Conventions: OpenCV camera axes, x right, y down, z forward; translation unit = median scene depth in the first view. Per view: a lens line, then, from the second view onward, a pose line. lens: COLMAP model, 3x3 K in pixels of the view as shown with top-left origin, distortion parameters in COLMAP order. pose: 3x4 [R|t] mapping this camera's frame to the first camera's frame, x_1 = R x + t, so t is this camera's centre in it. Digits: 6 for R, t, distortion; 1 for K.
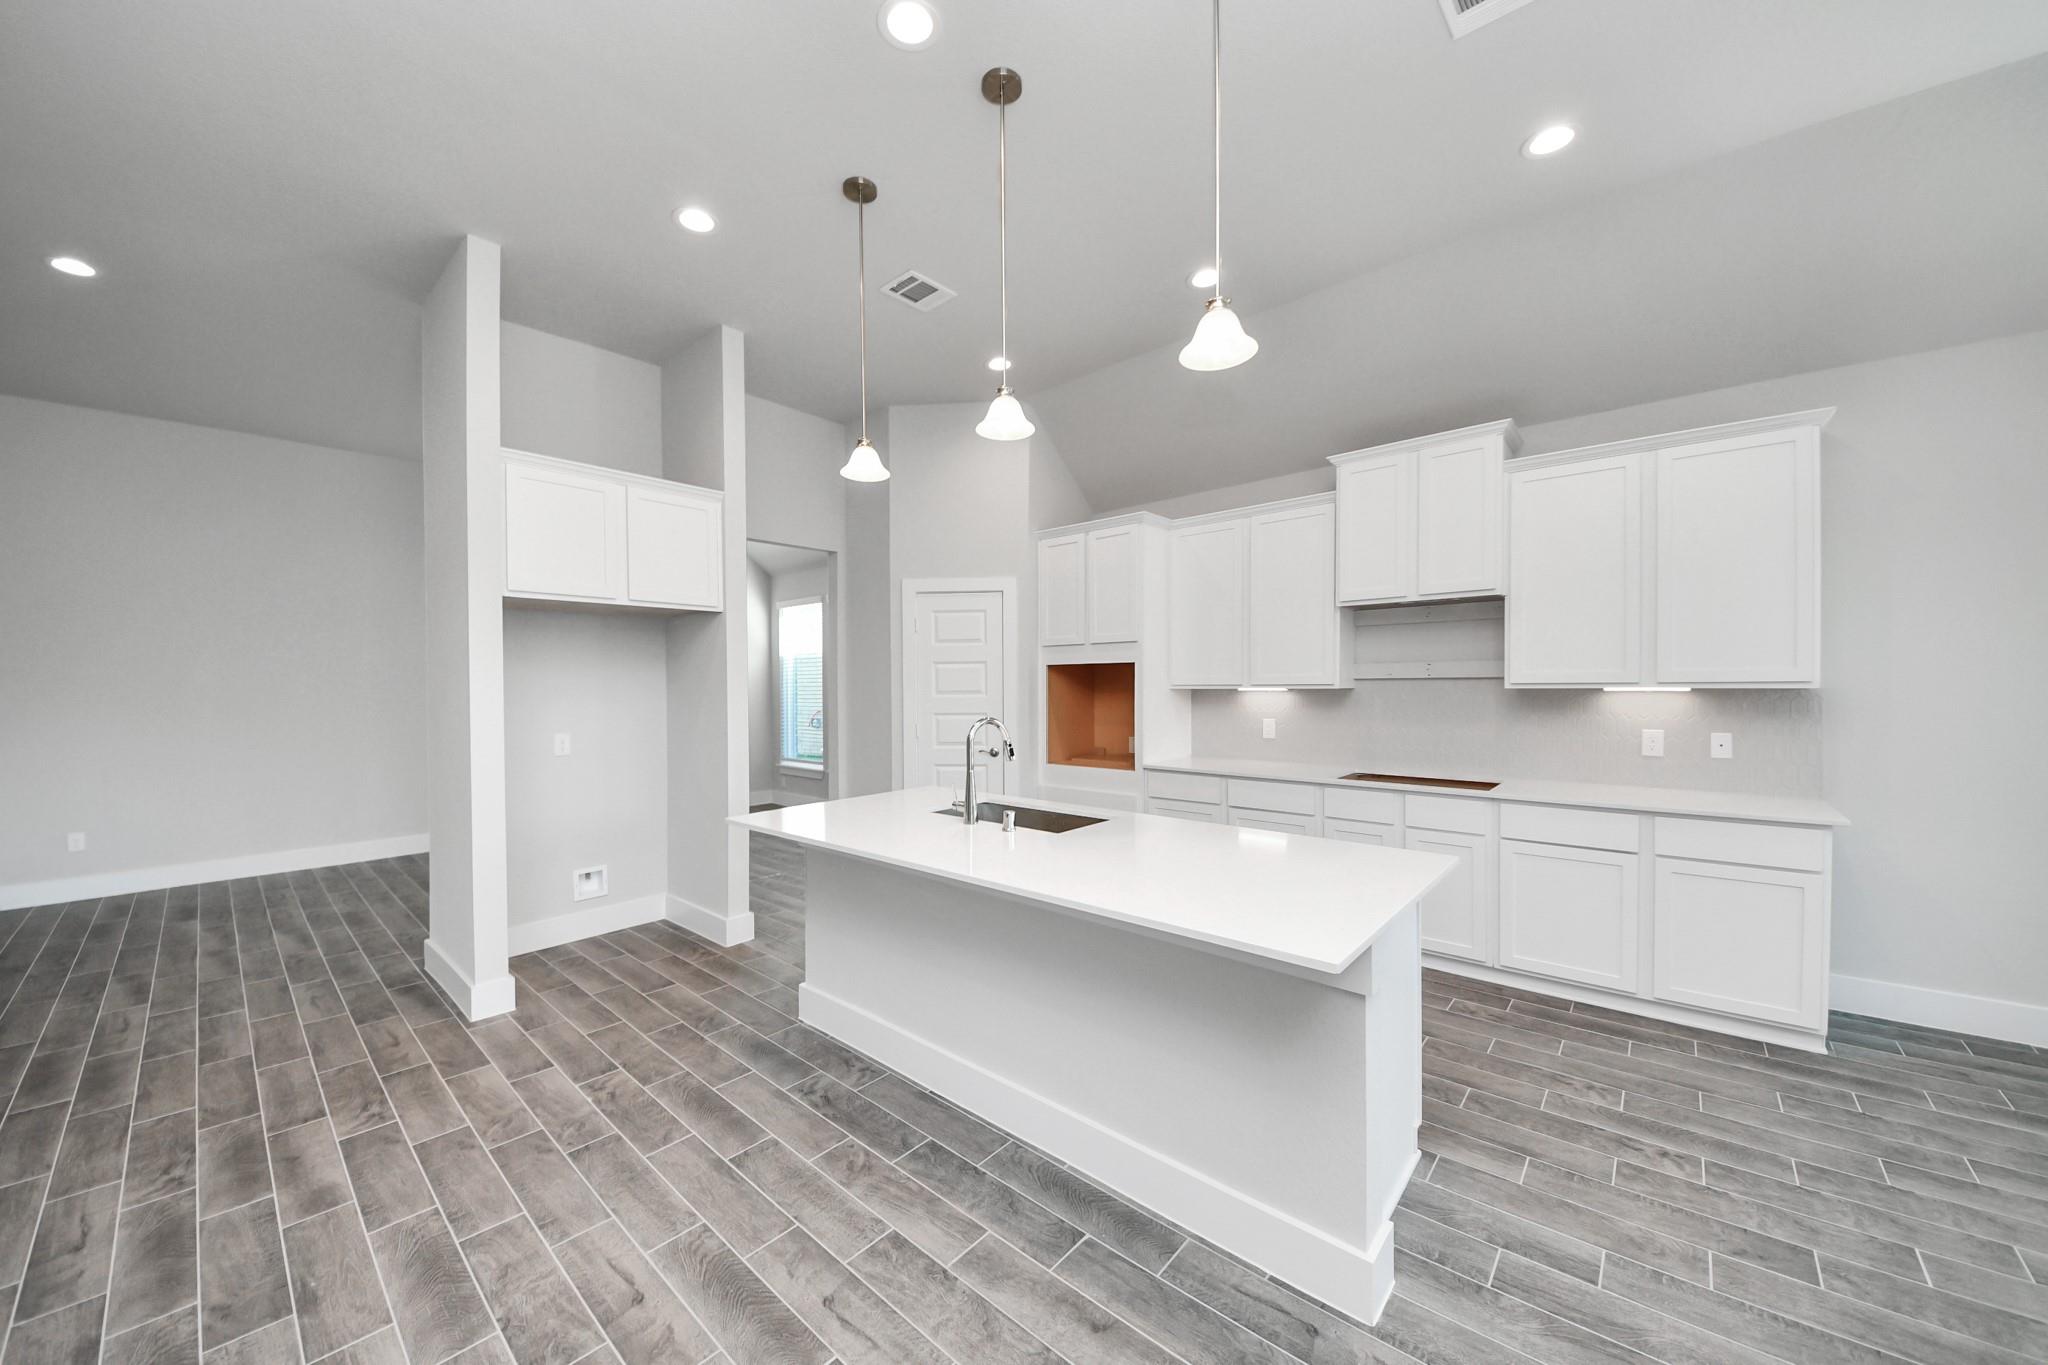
lens RADIAL K [[730.9, 0, 1020.3], [0, 730.9, 691.0], [0, 0, 1]] dist [0.022480, -0.016773]
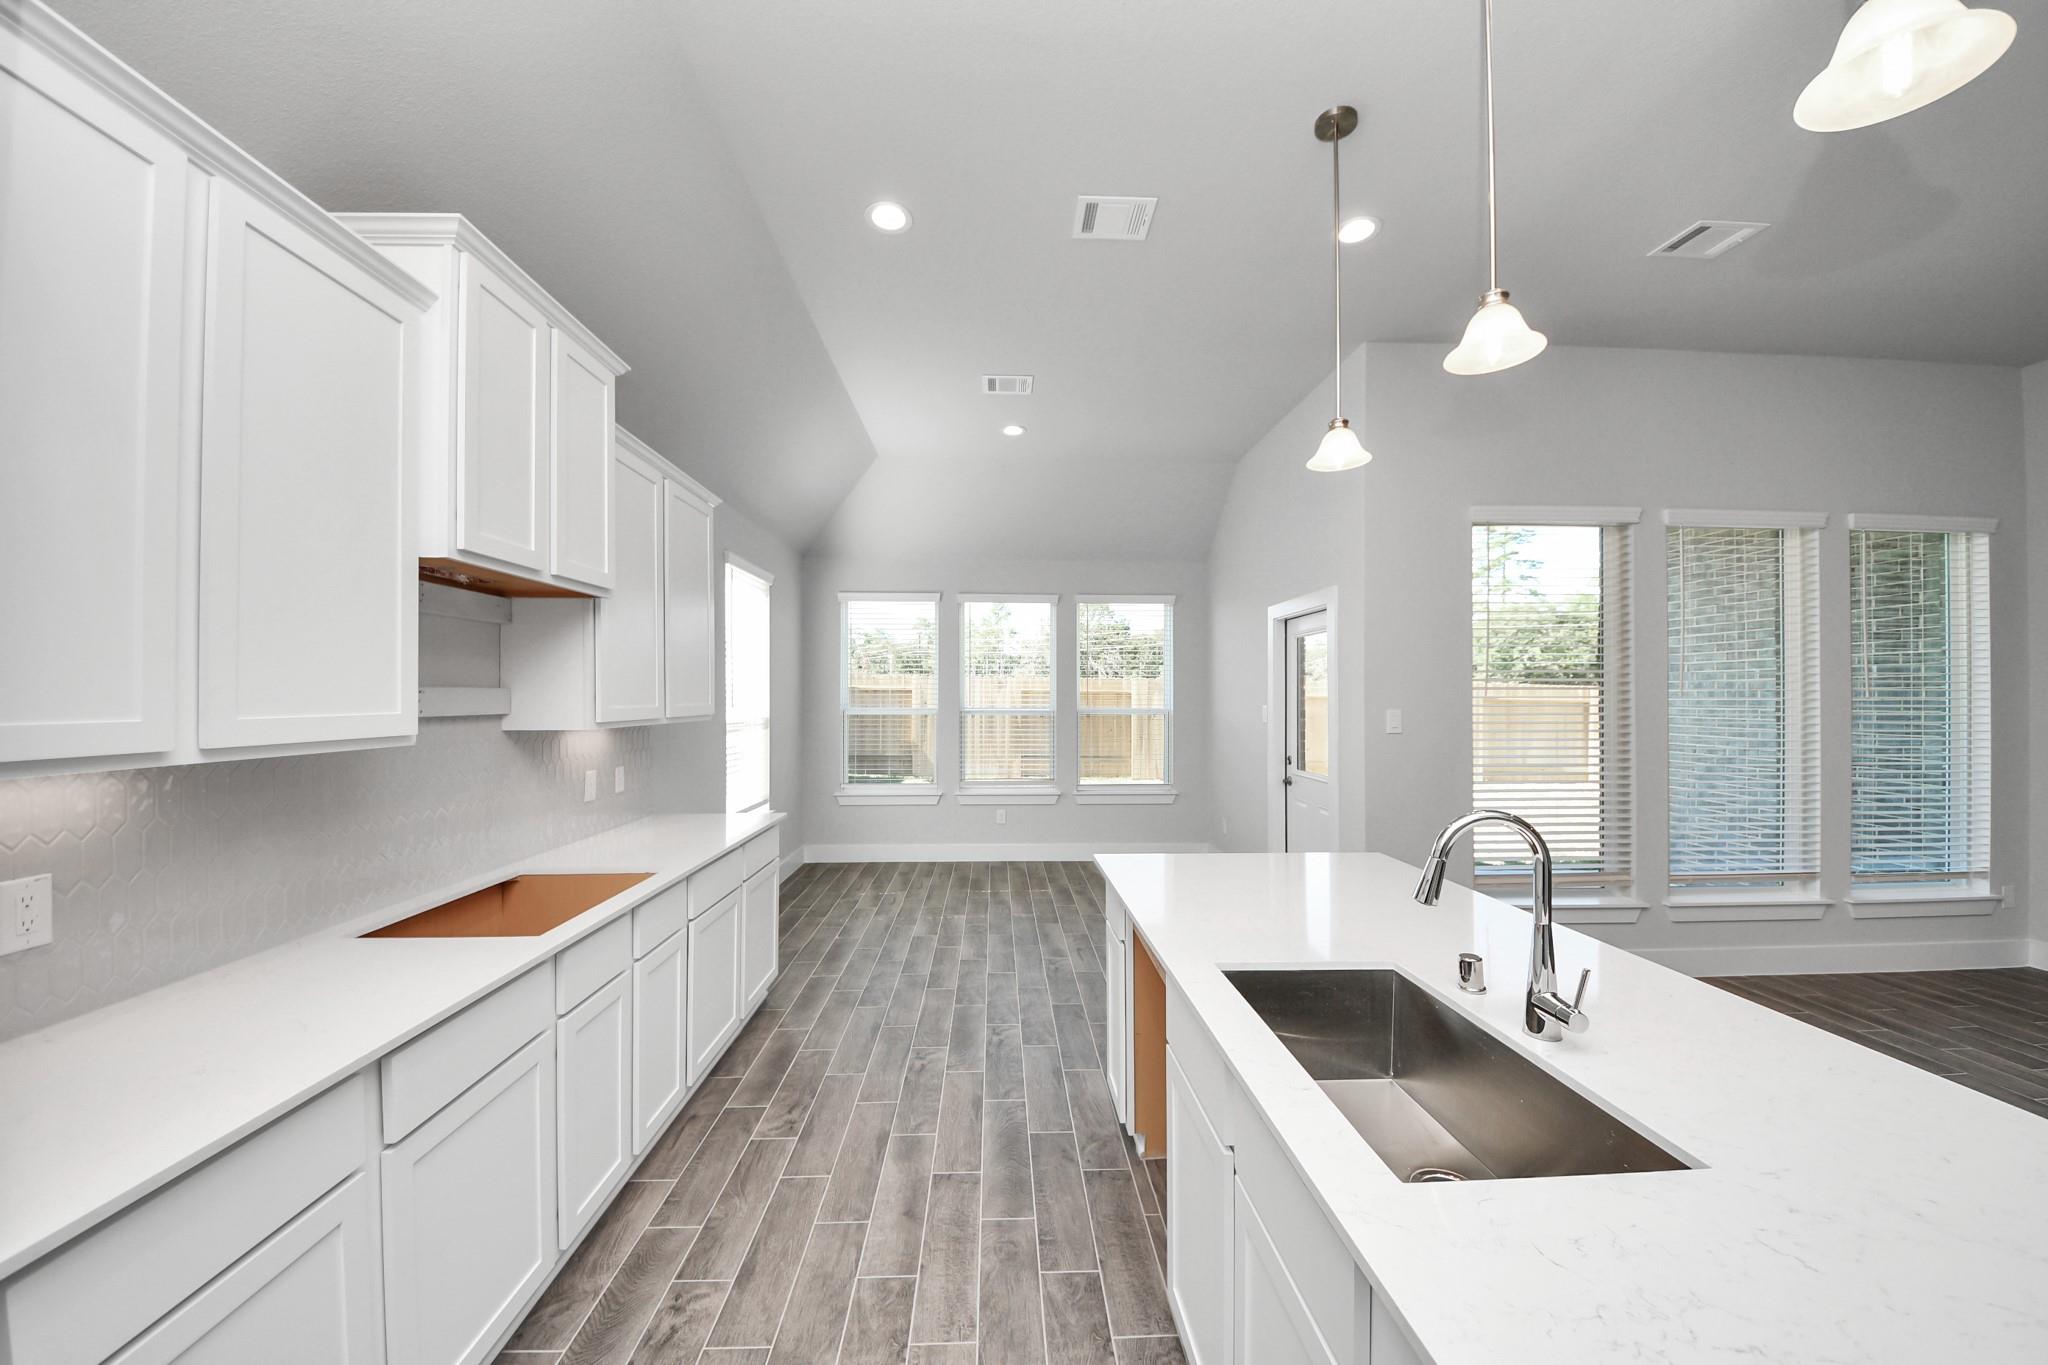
lens RADIAL K [[719.7, 0, 1018.3], [0, 719.7, 693.8], [0, 0, 1]] dist [0.010714, -0.011478]
pose [[-0.688838, 0.008435, 0.724866, -0.148643], [0.014401, 0.999894, 0.002050, -0.039833], [-0.724772, 0.011851, -0.688887, 1.364661]]
